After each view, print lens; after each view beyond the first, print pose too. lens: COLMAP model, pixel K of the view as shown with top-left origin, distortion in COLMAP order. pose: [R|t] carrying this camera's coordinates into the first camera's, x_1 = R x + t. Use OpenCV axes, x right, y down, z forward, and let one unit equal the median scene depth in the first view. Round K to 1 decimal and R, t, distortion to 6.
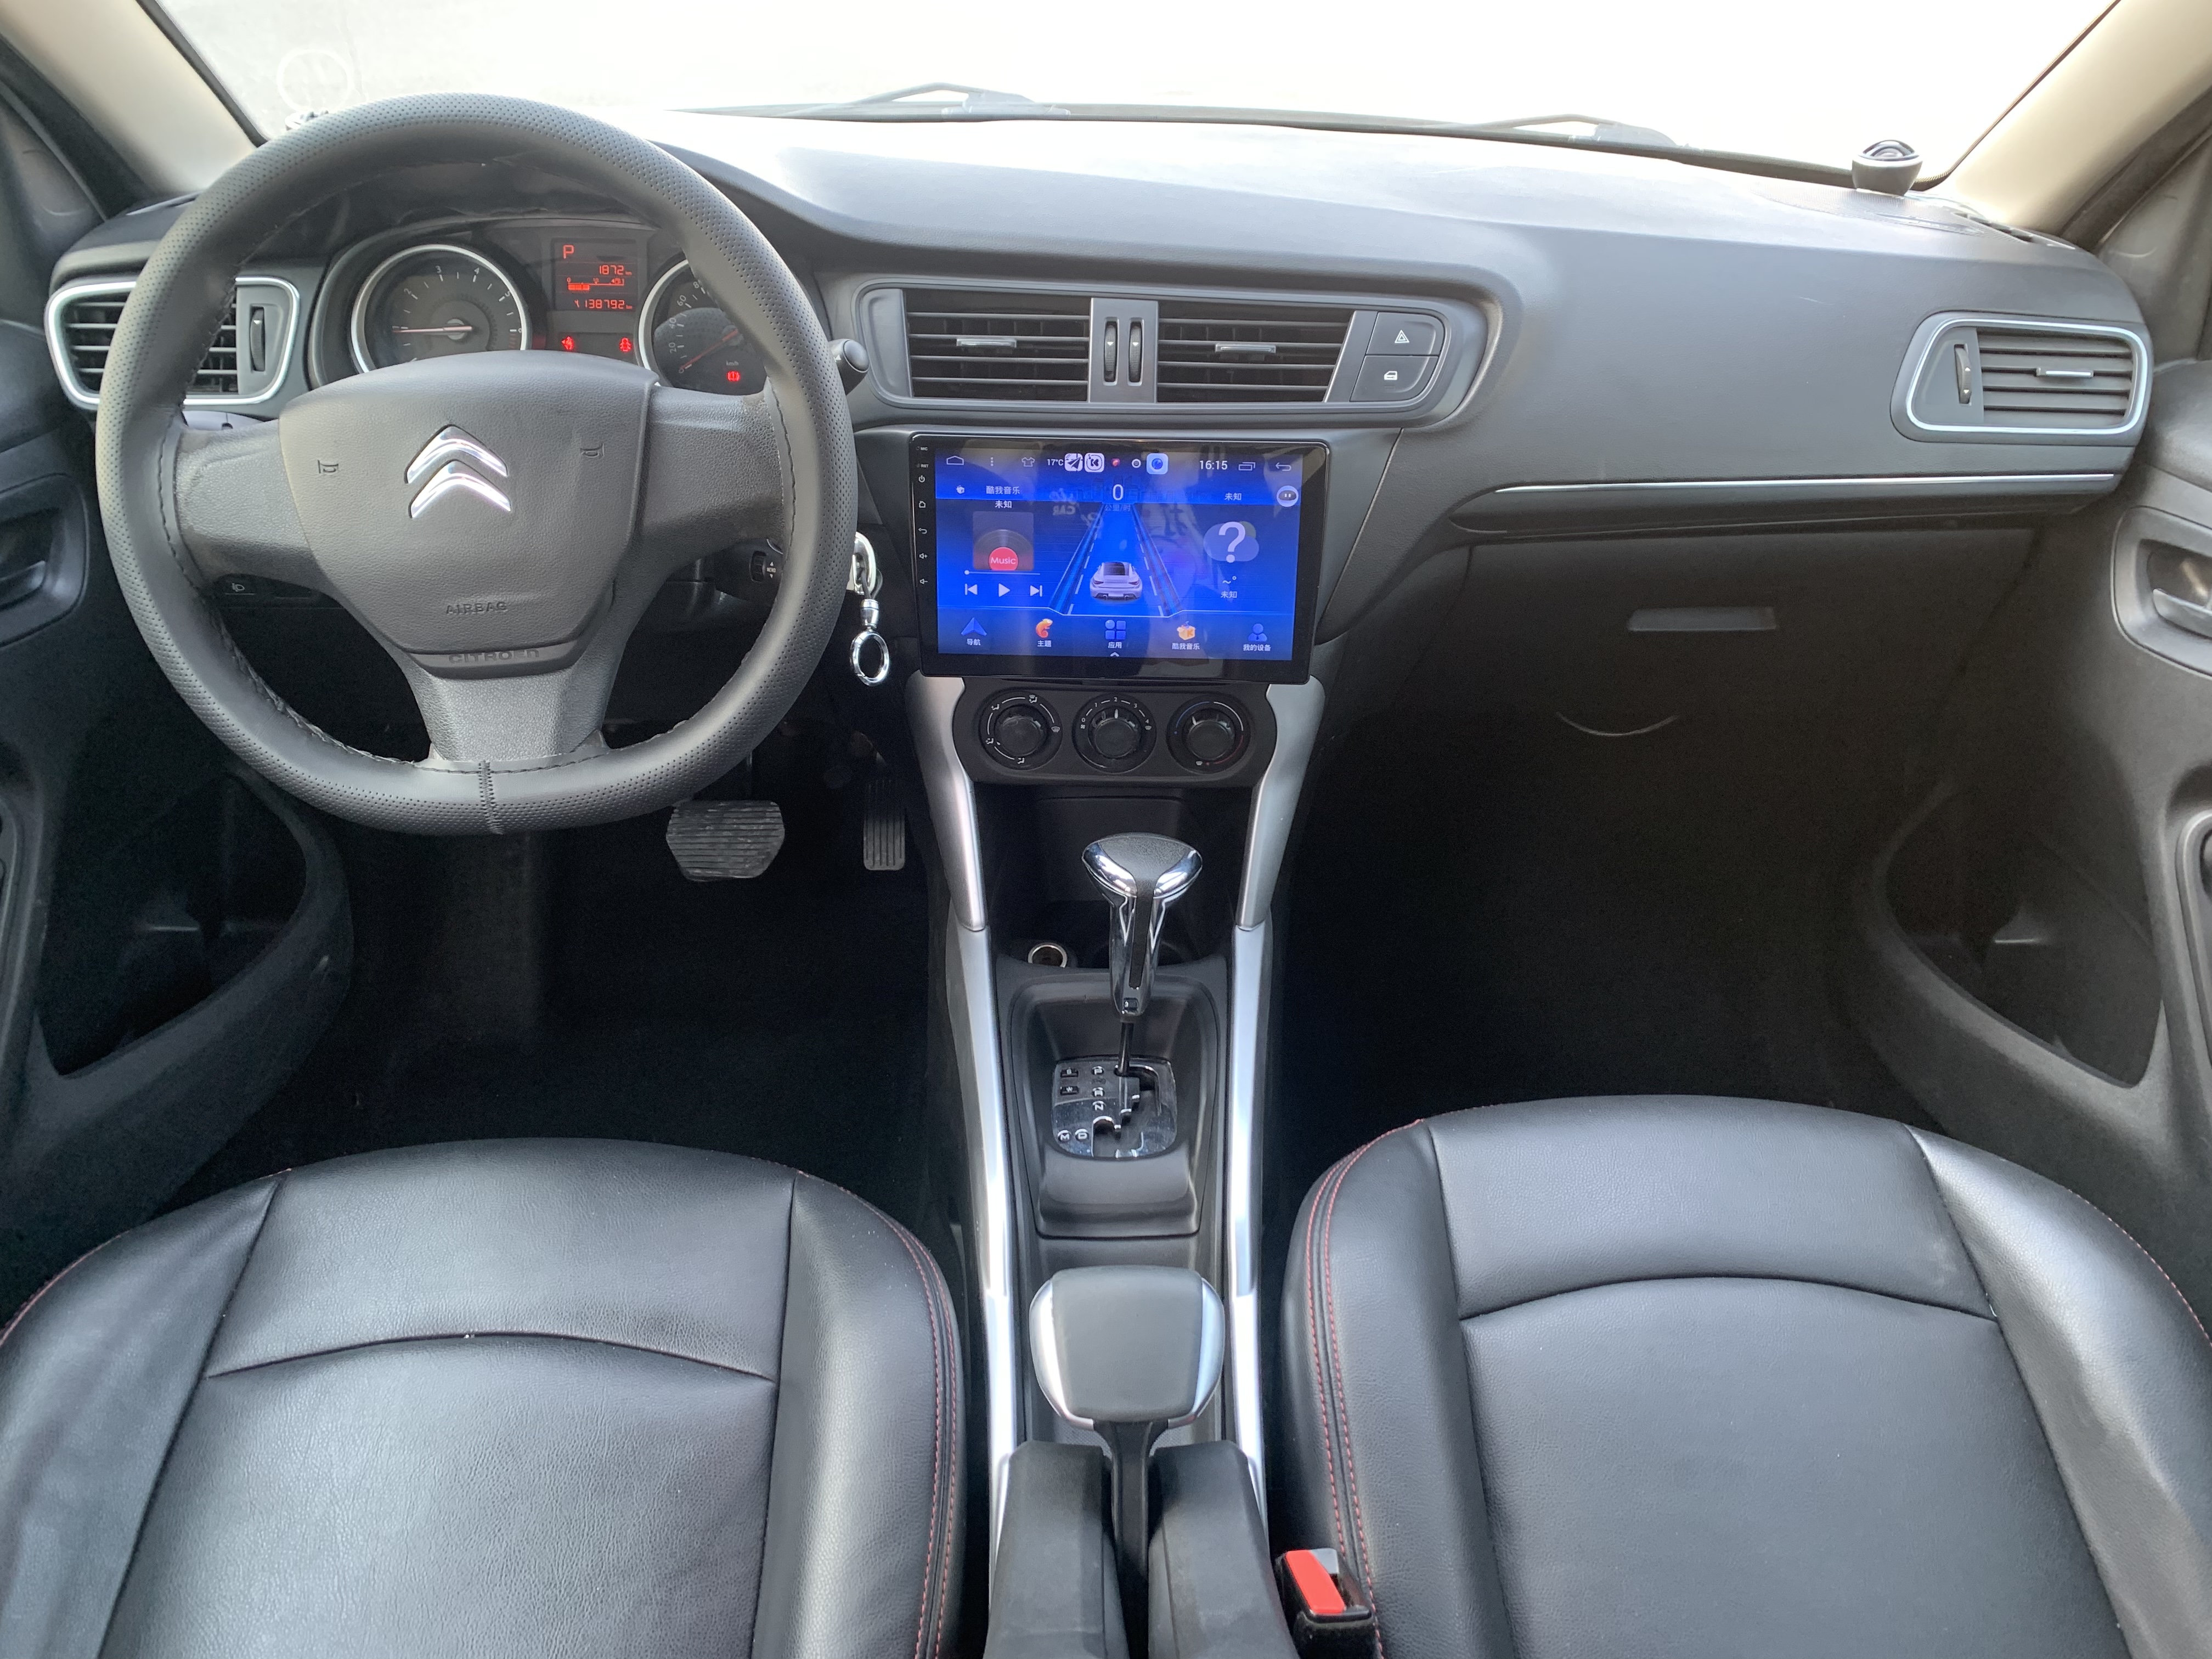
lens RADIAL K [[1679.4, 0, 1107.4], [0, 1679.4, 828.0], [0, 0, 1]] dist [0.007130, -0.009916]
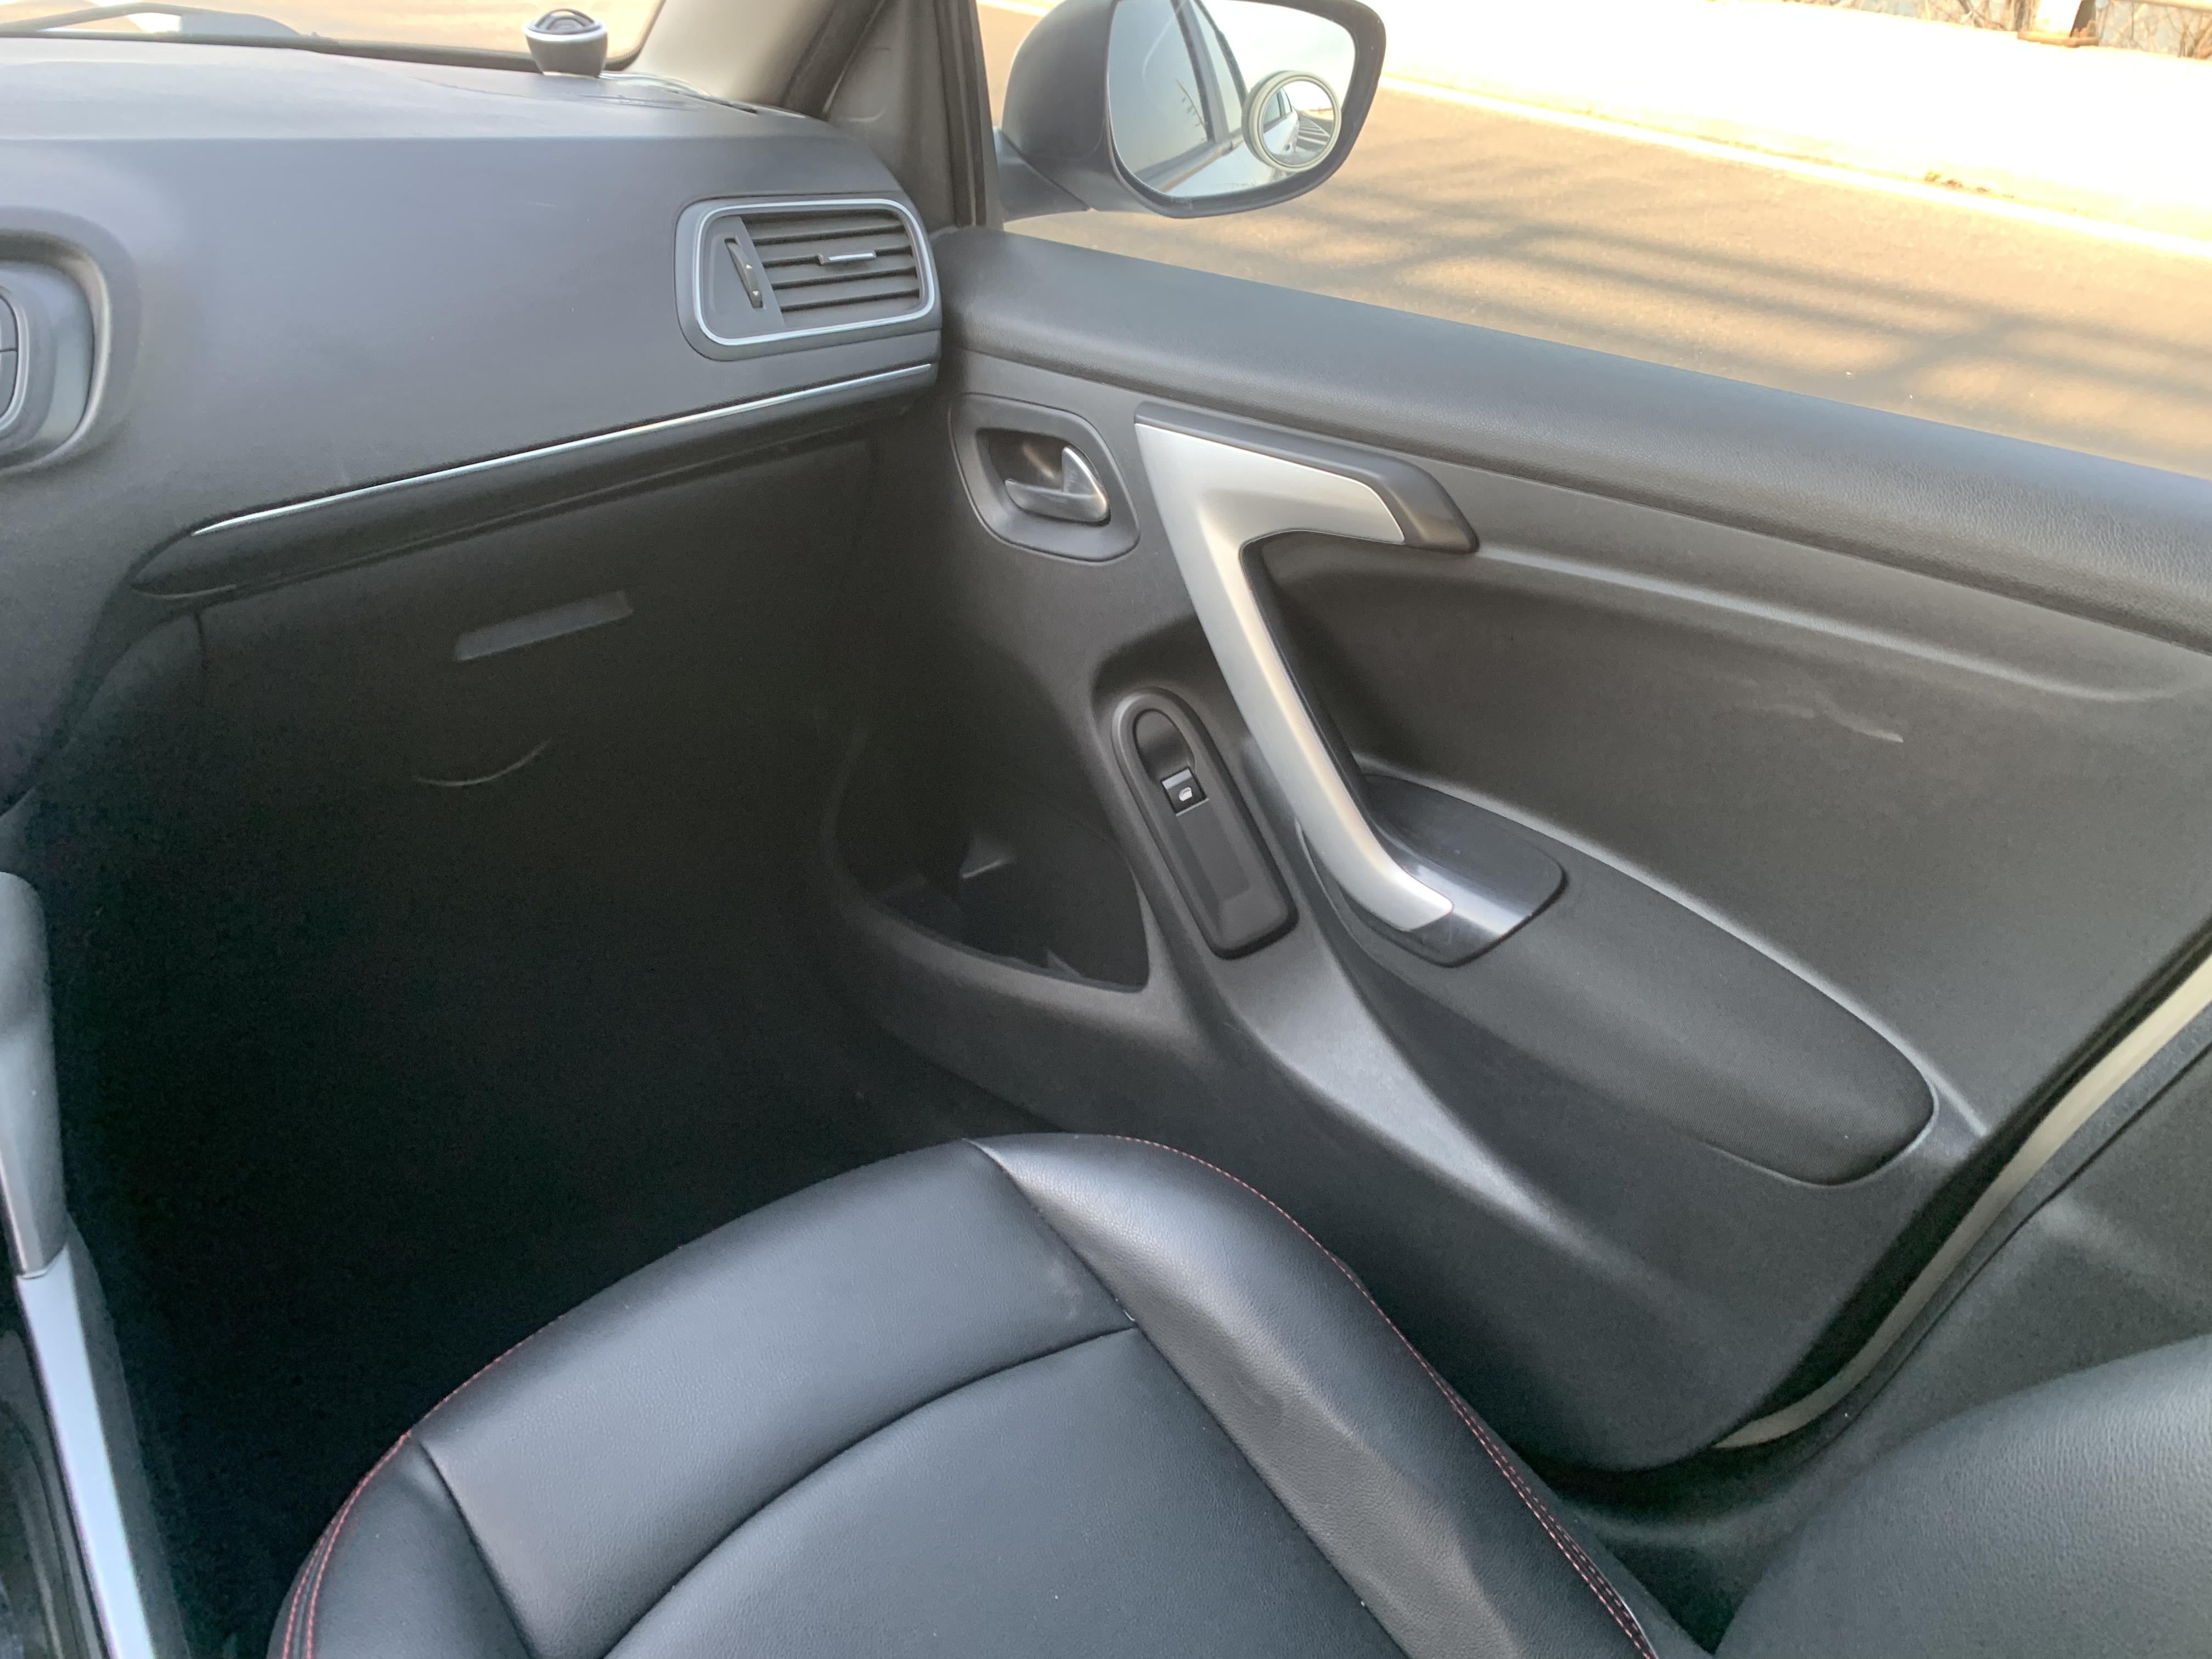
lens RADIAL K [[1679.4, 0, 1100.4], [0, 1679.4, 838.5], [0, 0, 1]] dist [0.007130, -0.009916]
pose [[0.765286, -0.318389, 0.559434, 0.090995], [0.300980, 0.945239, 0.126231, -0.058281], [-0.568989, 0.071776, 0.819207, 0.240239]]
